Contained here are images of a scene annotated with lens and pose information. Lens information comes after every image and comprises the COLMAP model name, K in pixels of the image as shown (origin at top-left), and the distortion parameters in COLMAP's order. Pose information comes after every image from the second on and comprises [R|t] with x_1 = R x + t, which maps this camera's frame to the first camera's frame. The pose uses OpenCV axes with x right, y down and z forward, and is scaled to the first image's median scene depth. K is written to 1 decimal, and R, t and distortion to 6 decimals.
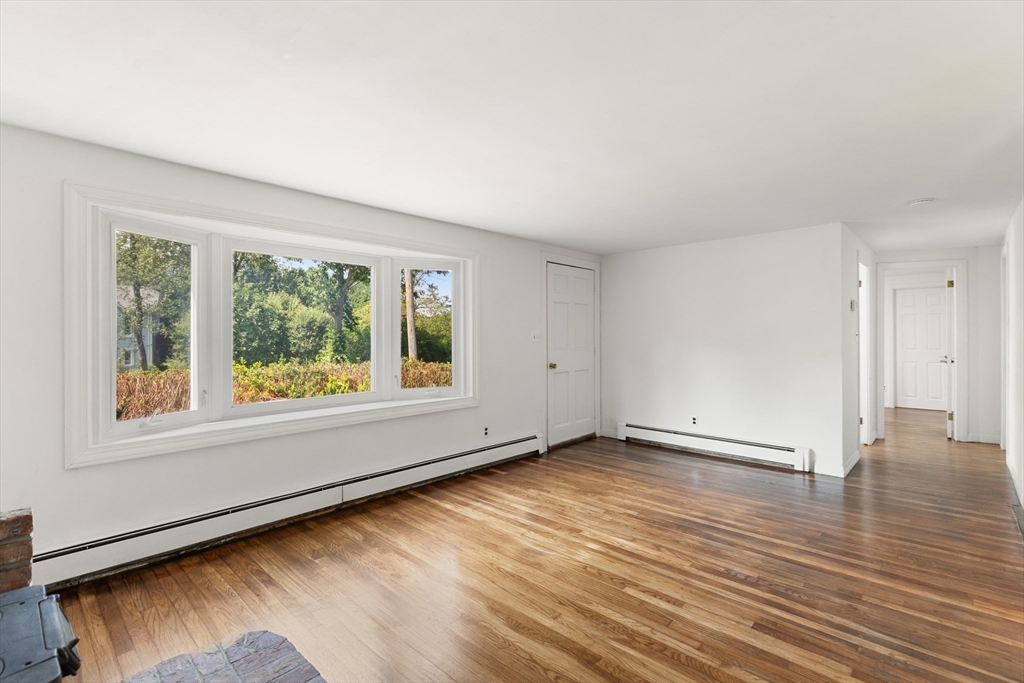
lens RADIAL K [[462.0, 0, 510.9], [0, 462.0, 339.5], [0, 0, 1]] dist [0.009682, -0.002482]
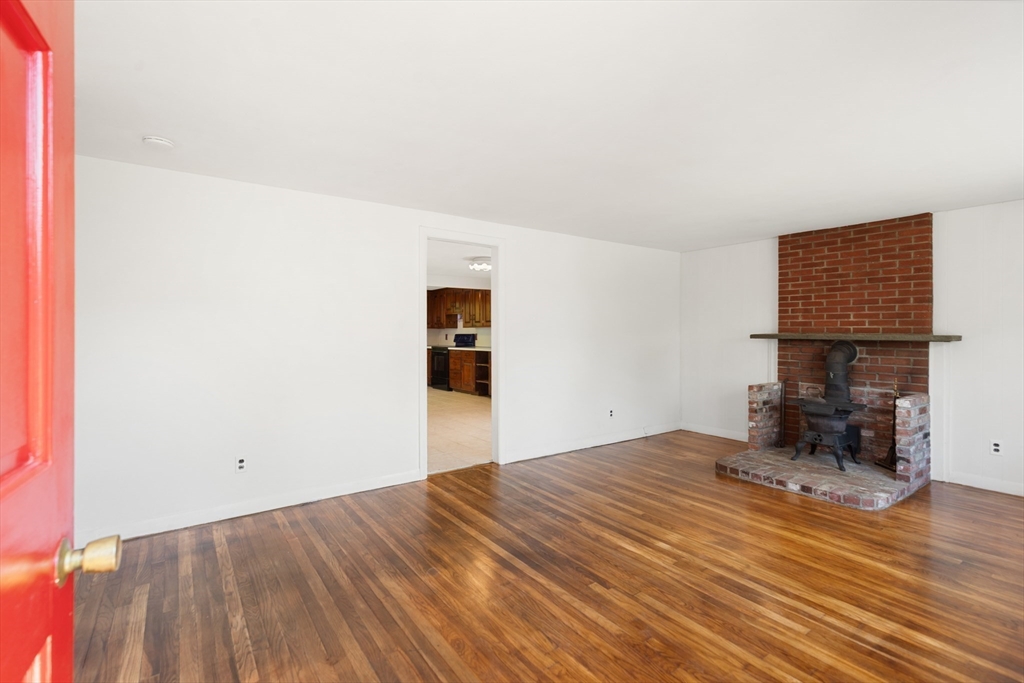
lens RADIAL K [[462.0, 0, 510.6], [0, 462.0, 335.4], [0, 0, 1]] dist [0.009682, -0.002482]
pose [[-0.980631, -0.000825, 0.195862, 0.283154], [0.000912, 0.999961, 0.008779, -0.010715], [-0.195862, 0.008787, -0.980592, 1.899134]]
